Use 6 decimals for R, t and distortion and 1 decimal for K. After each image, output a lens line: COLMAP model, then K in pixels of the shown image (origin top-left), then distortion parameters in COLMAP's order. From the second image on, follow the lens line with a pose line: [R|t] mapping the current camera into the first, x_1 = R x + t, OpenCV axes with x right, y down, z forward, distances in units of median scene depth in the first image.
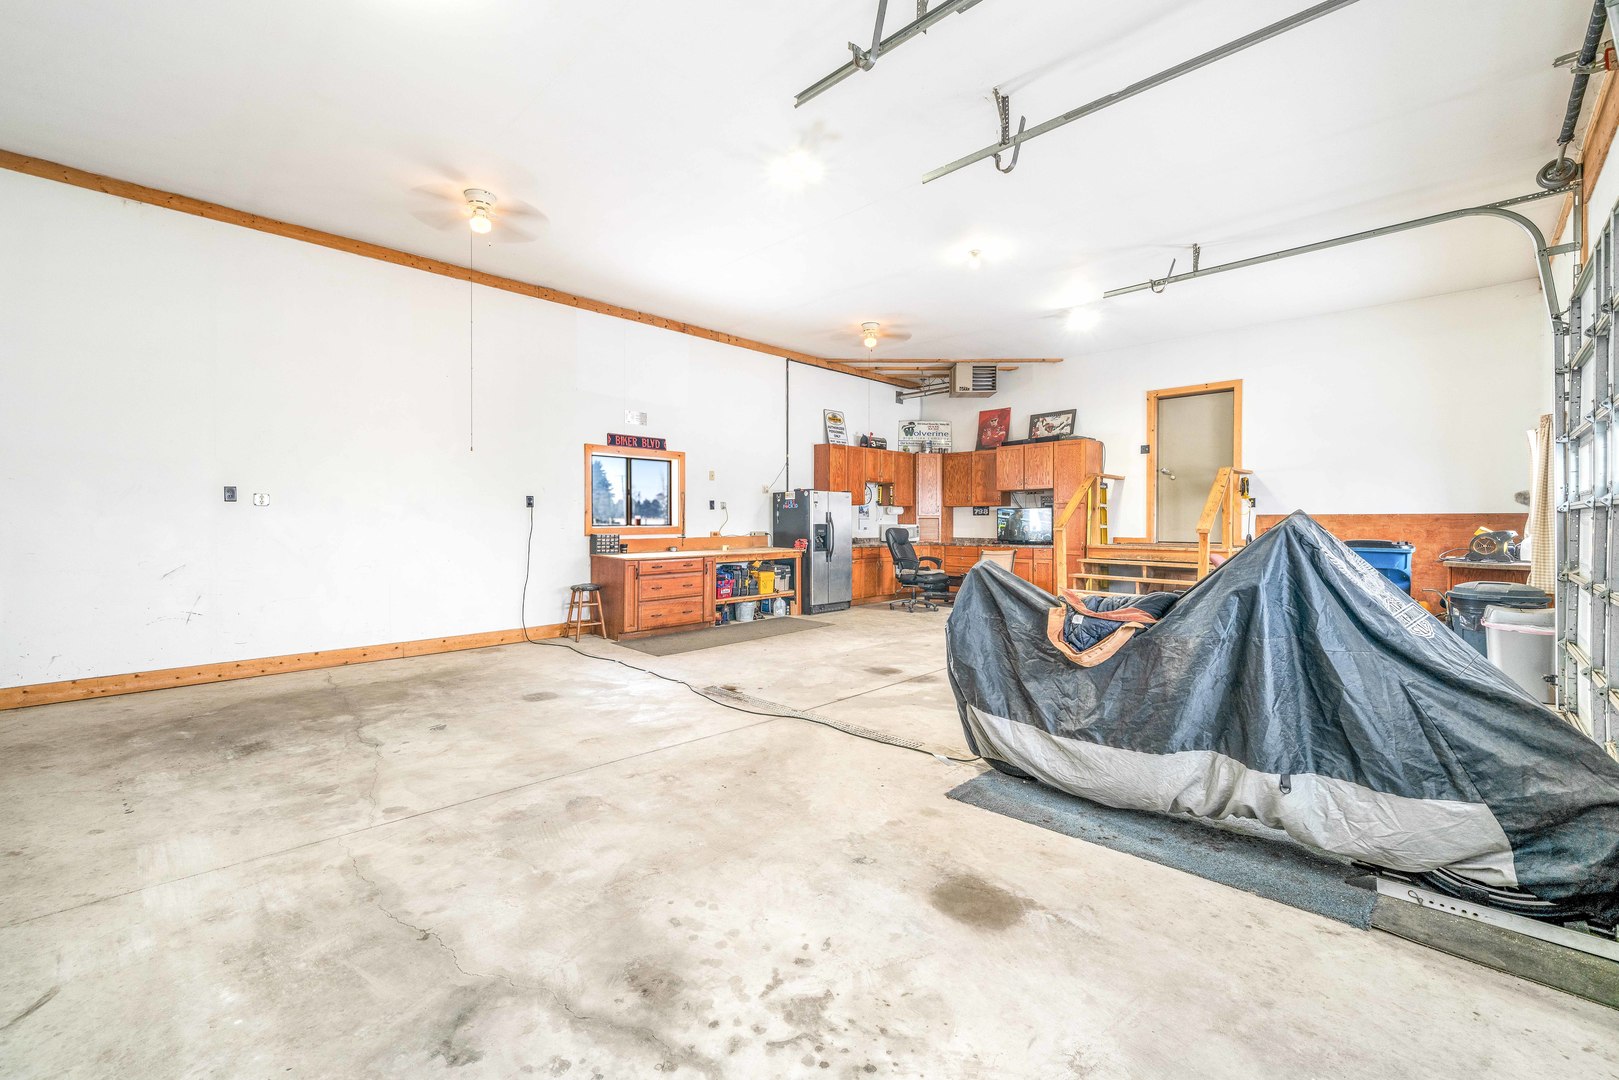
lens RADIAL K [[676.1, 0, 808.8], [0, 676.1, 537.3], [0, 0, 1]] dist [0.000570, 0.000112]
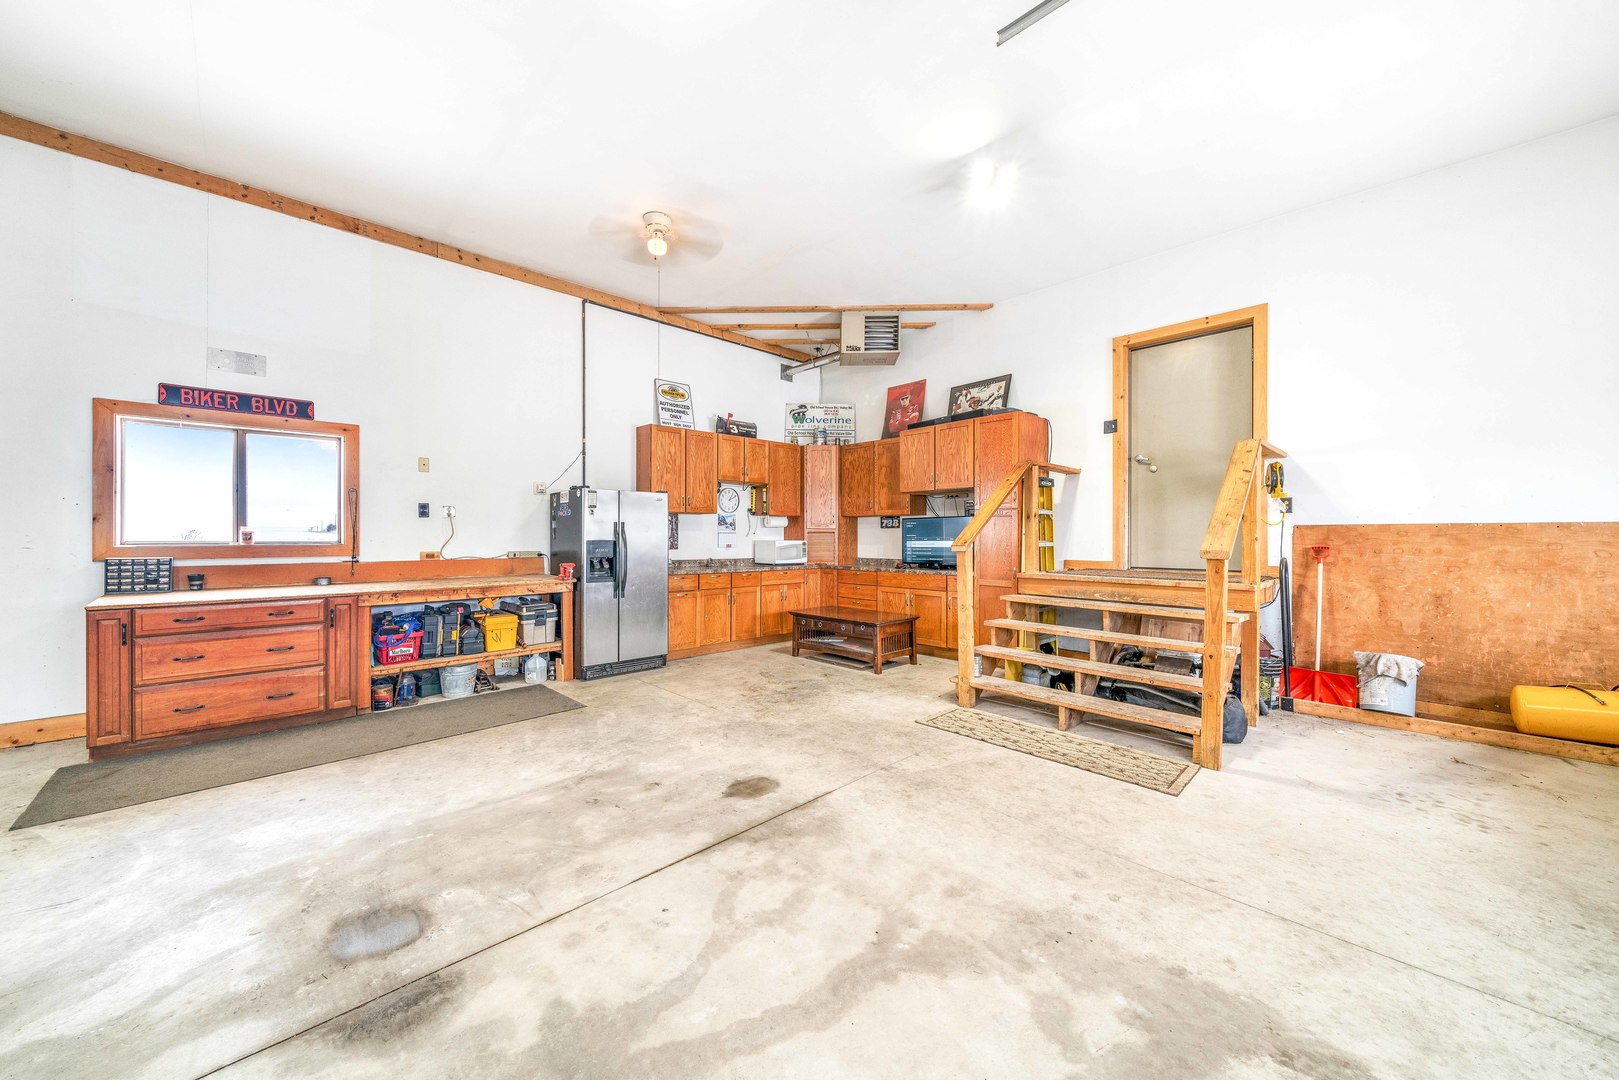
lens RADIAL K [[594.4, 0, 812.6], [0, 594.4, 541.8], [0, 0, 1]] dist [-0.000980, -0.000042]
pose [[0.999614, 0.000720, -0.027773, 0.218279], [-0.001134, 0.999888, -0.014901, -0.009029], [0.027759, 0.014926, 0.999503, 0.405739]]
